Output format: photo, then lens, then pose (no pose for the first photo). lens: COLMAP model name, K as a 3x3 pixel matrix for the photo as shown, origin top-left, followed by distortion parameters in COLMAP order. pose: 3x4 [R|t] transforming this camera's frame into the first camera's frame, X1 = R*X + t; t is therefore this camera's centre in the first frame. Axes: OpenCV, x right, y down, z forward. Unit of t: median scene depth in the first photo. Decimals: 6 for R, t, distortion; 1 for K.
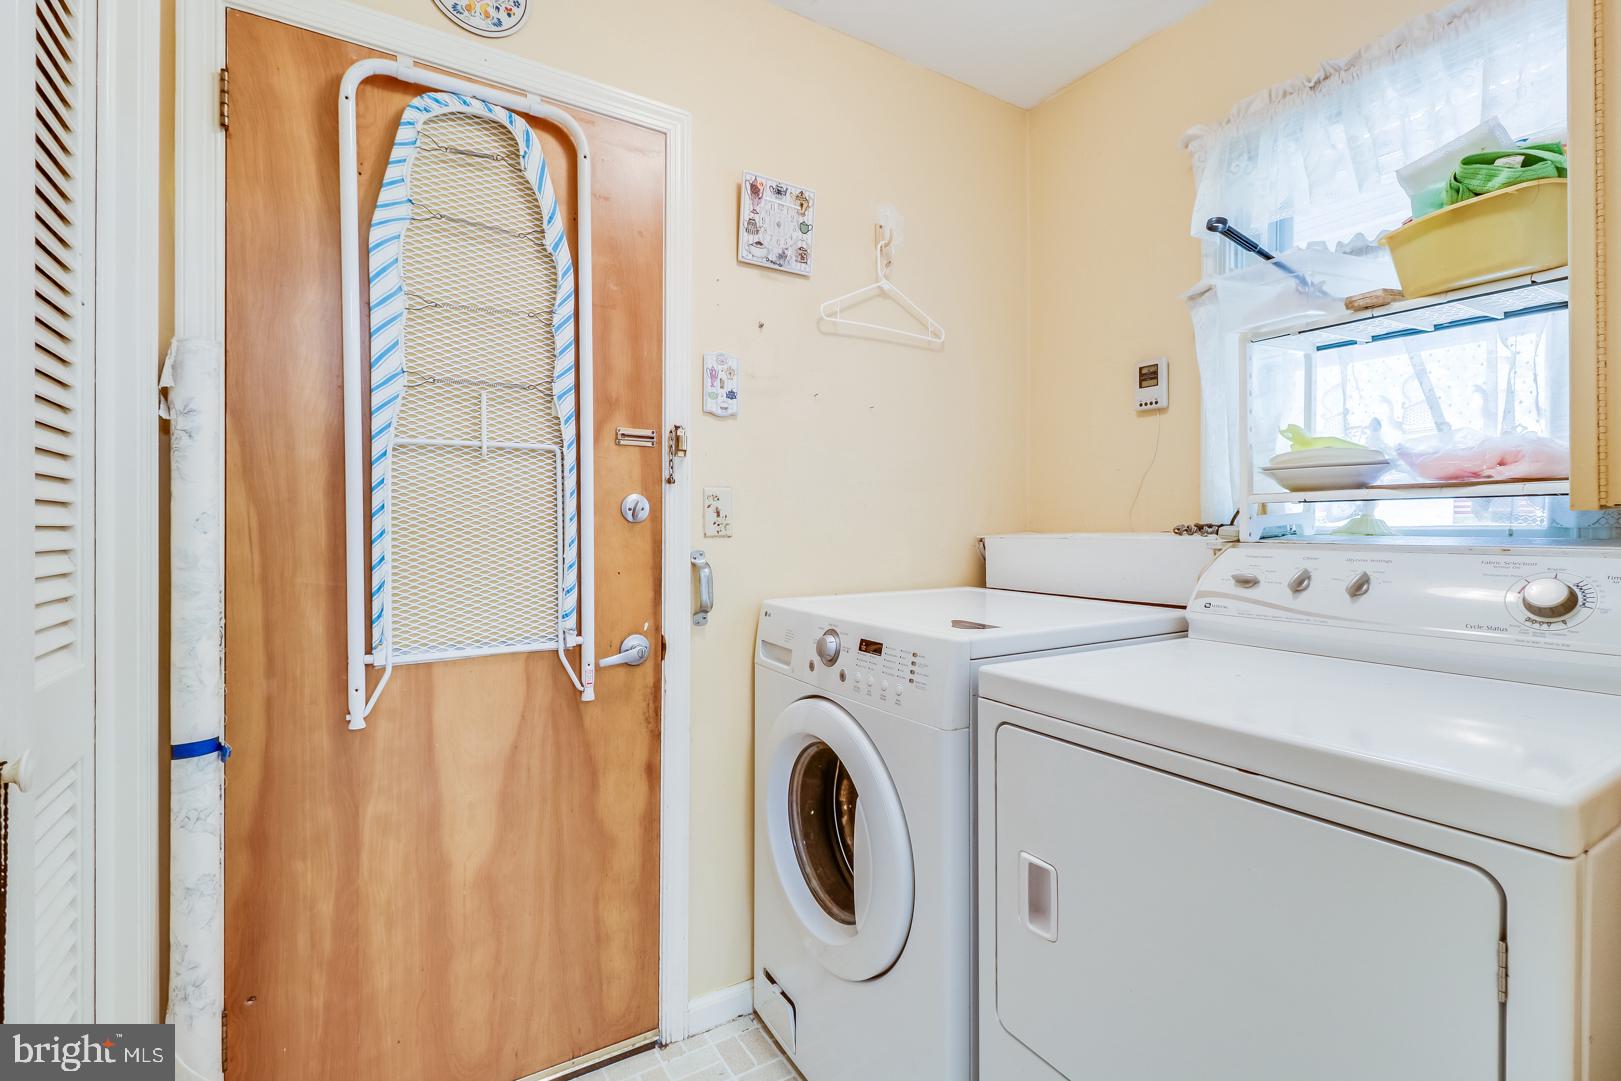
lens RADIAL K [[741.9, 0, 804.4], [0, 741.9, 520.6], [0, 0, 1]] dist [0.014277, -0.000761]
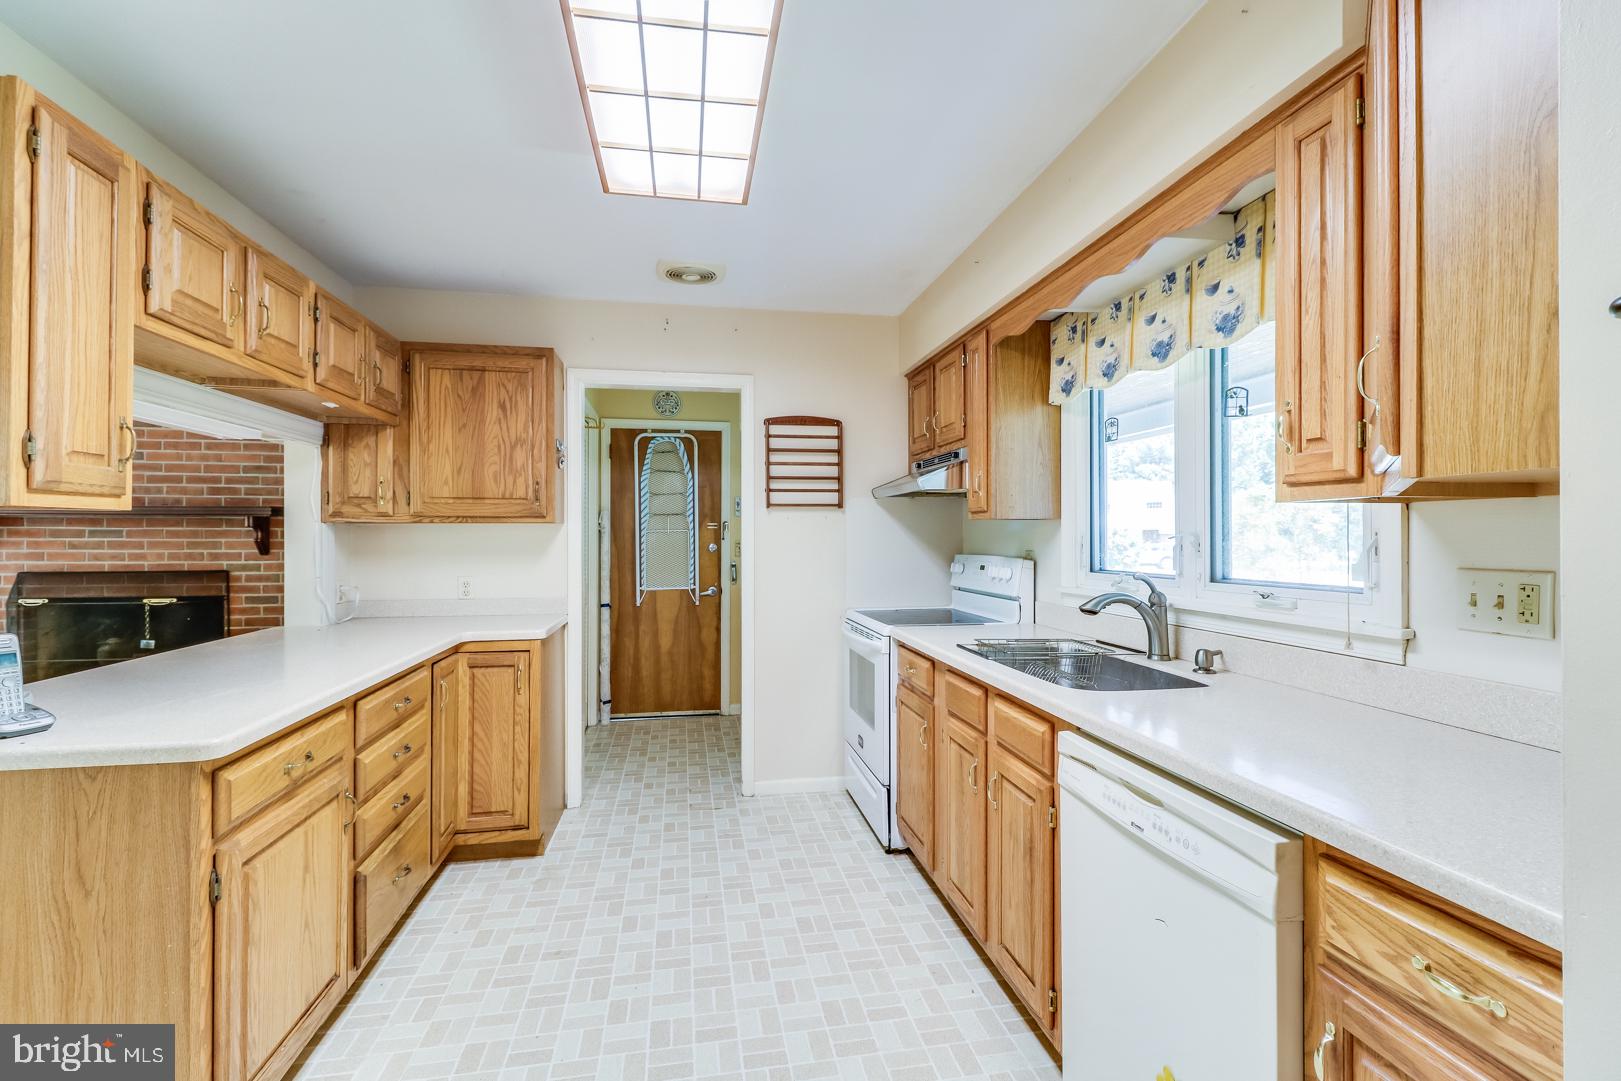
lens RADIAL K [[741.9, 0, 804.4], [0, 741.9, 520.6], [0, 0, 1]] dist [0.014277, -0.000761]
pose [[0.924845, -0.010585, -0.380197, 1.511434], [0.004268, 0.999839, -0.017454, -0.084580], [0.380321, 0.014520, 0.924741, -2.030051]]
